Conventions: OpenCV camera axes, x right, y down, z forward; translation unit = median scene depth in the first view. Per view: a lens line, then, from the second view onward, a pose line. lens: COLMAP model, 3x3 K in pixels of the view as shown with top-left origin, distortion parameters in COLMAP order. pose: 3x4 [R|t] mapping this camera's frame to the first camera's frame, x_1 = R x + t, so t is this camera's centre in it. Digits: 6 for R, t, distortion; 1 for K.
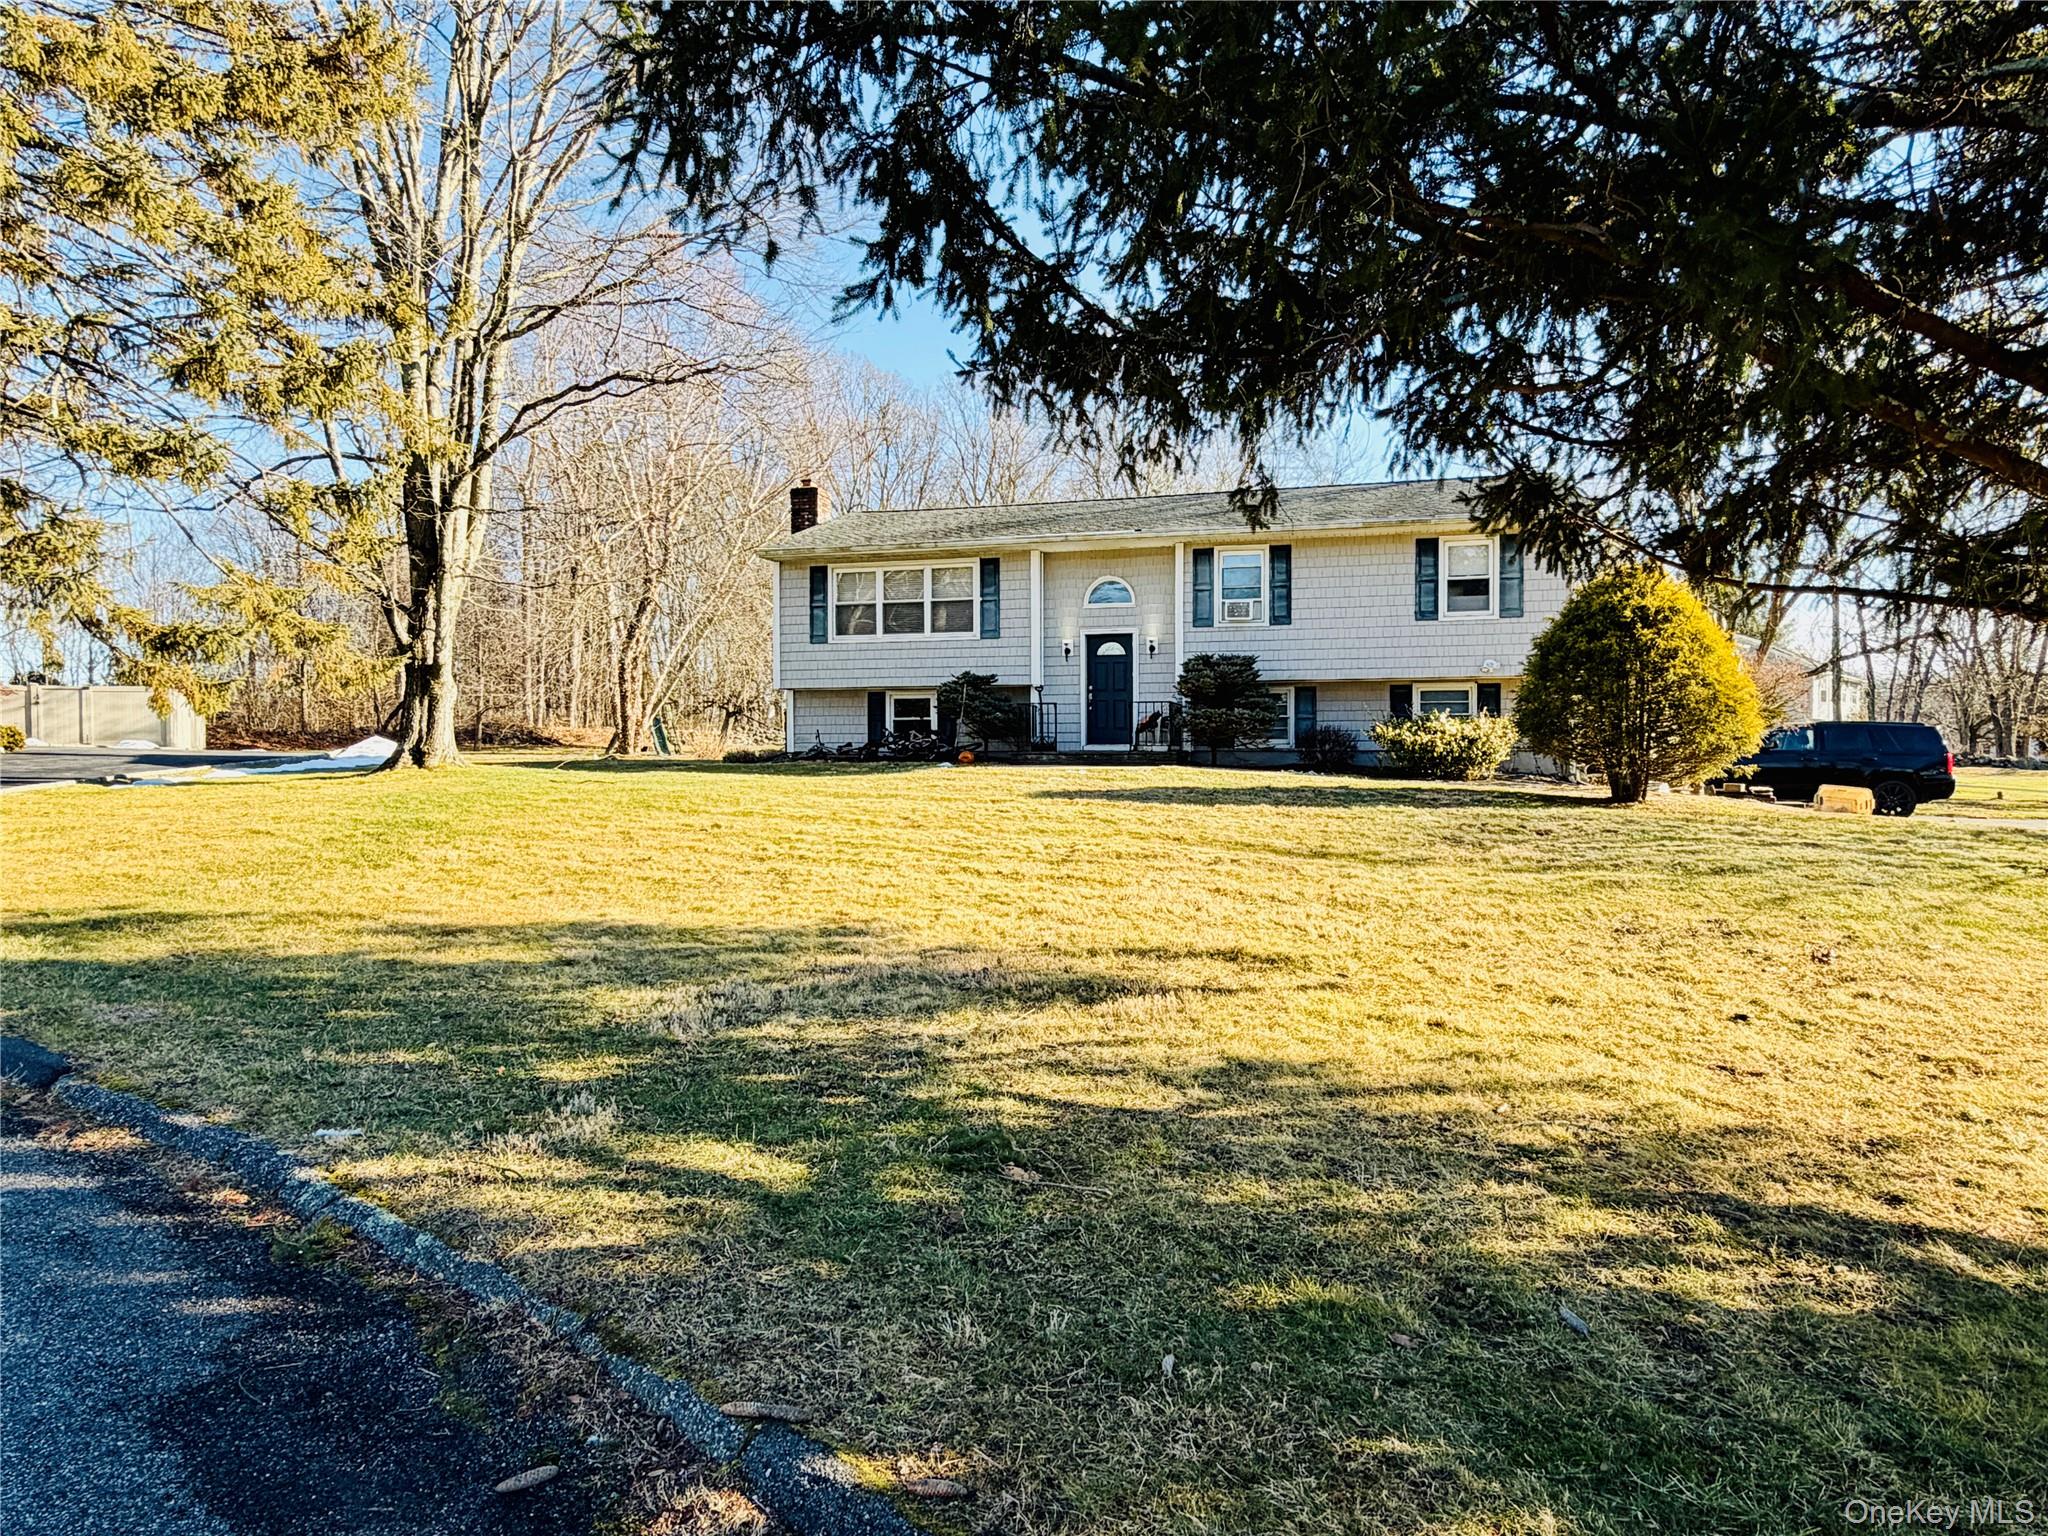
lens RADIAL K [[1293.9, 0, 1020.4], [0, 1293.9, 772.2], [0, 0, 1]] dist [-0.005081, 0.004713]
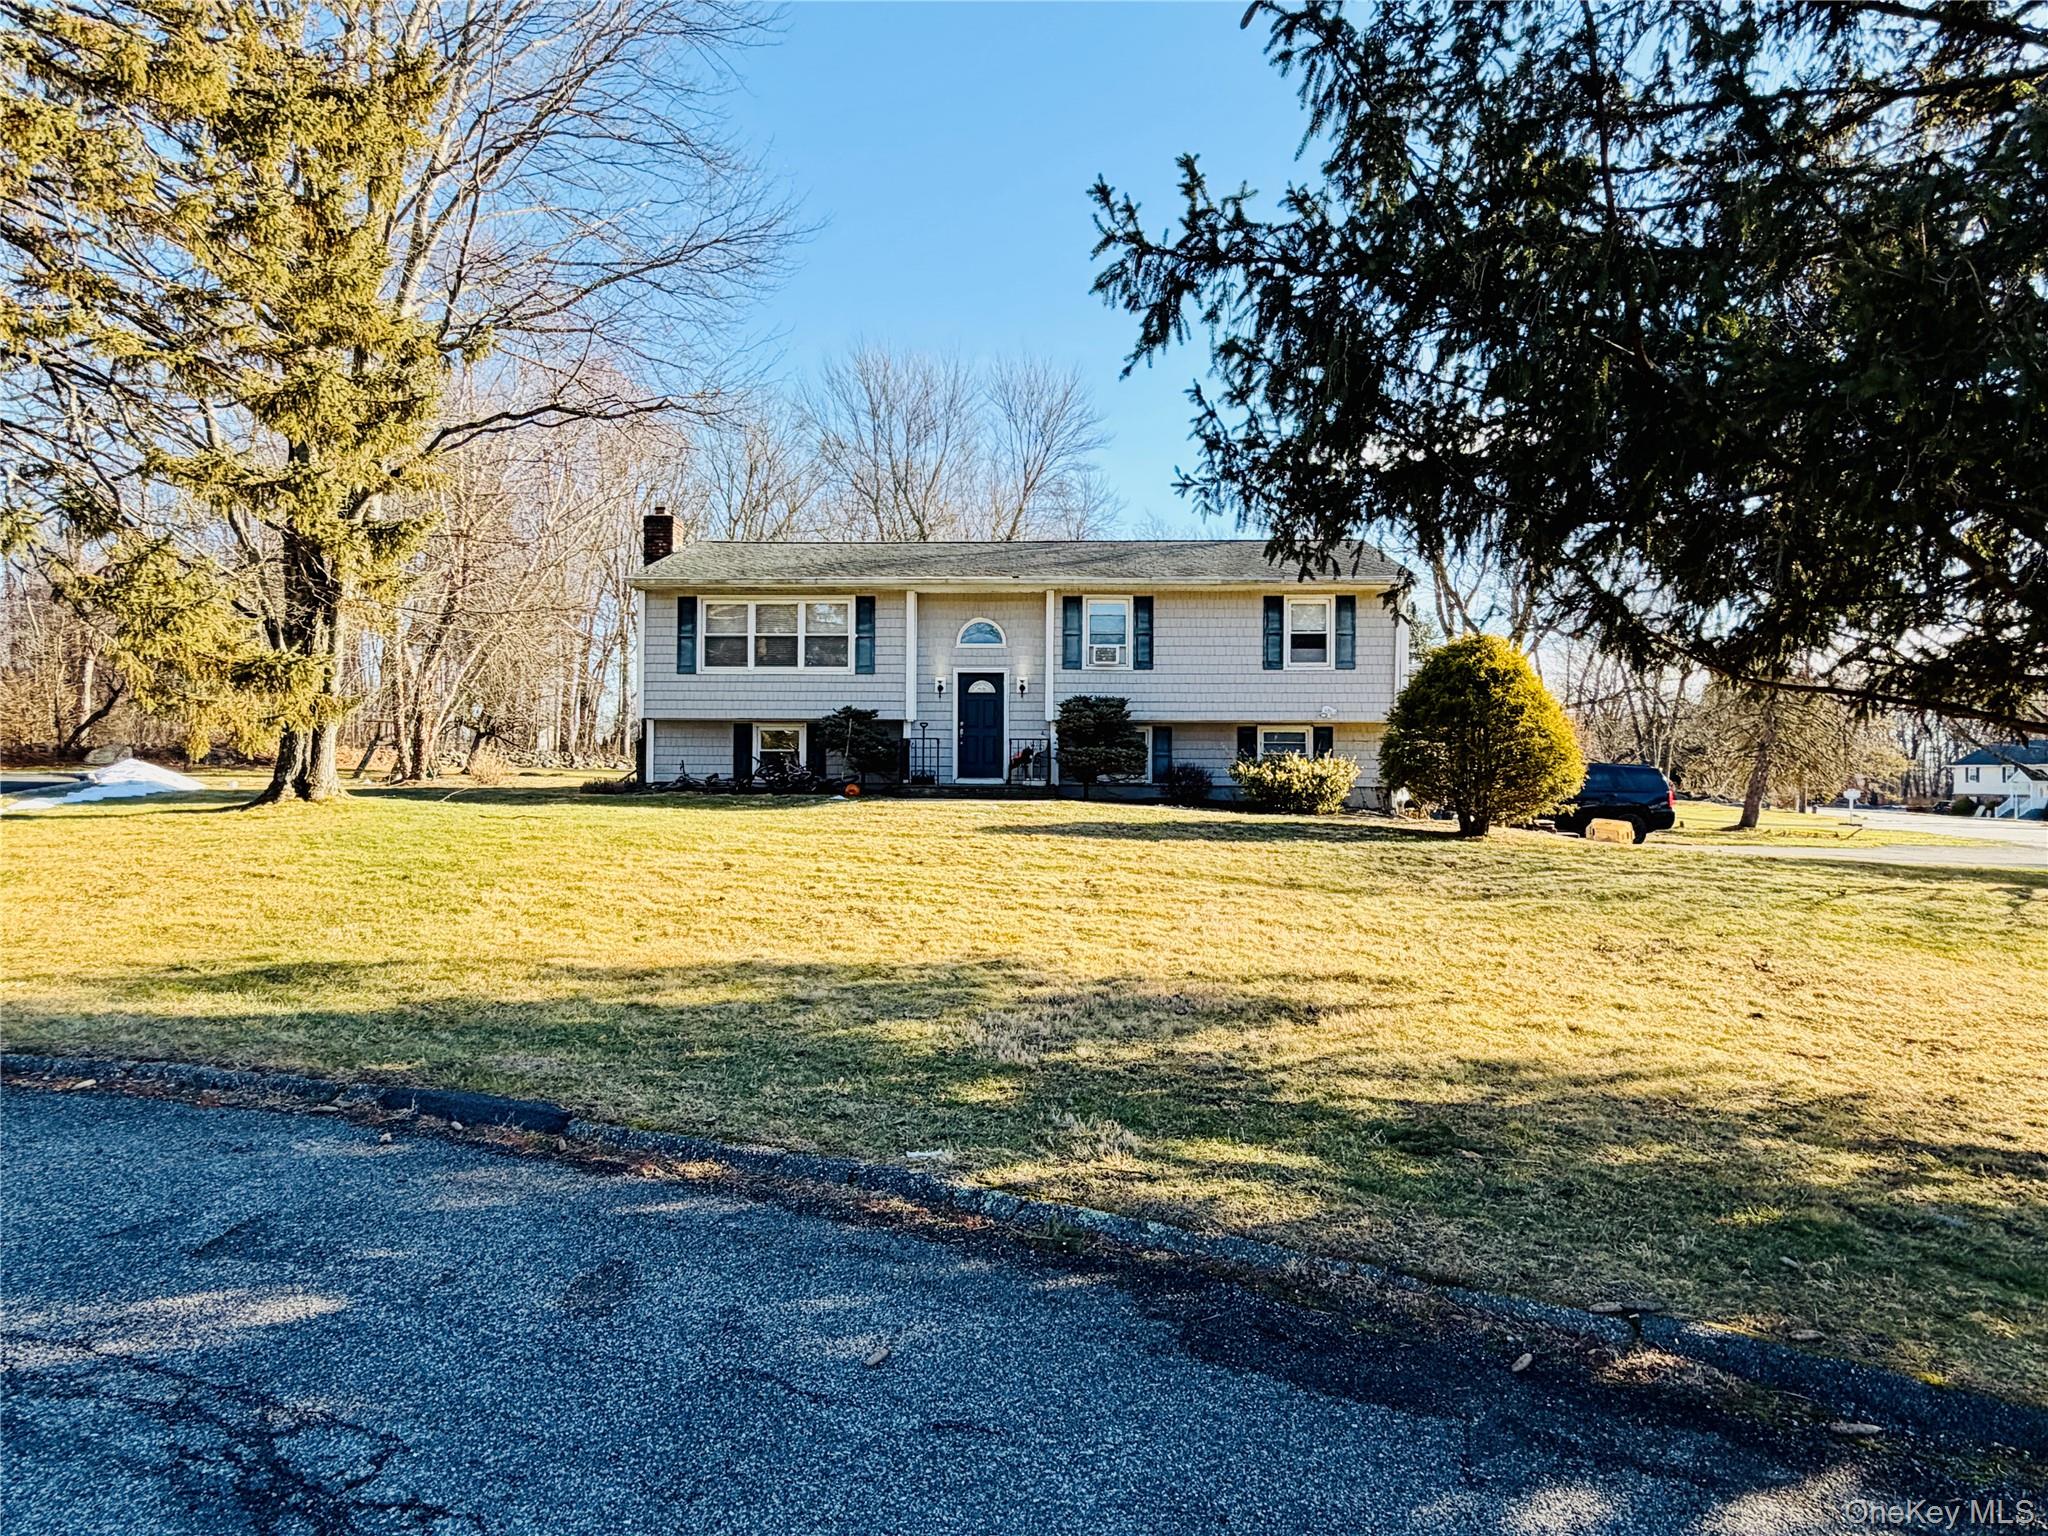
lens RADIAL K [[1293.9, 0, 1019.7], [0, 1293.9, 765.0], [0, 0, 1]] dist [-0.005081, 0.004713]
pose [[0.974043, 0.009669, 0.226155, -0.144370], [-0.004612, 0.999728, -0.022878, -0.008581], [-0.226315, 0.021241, 0.973823, -0.031209]]
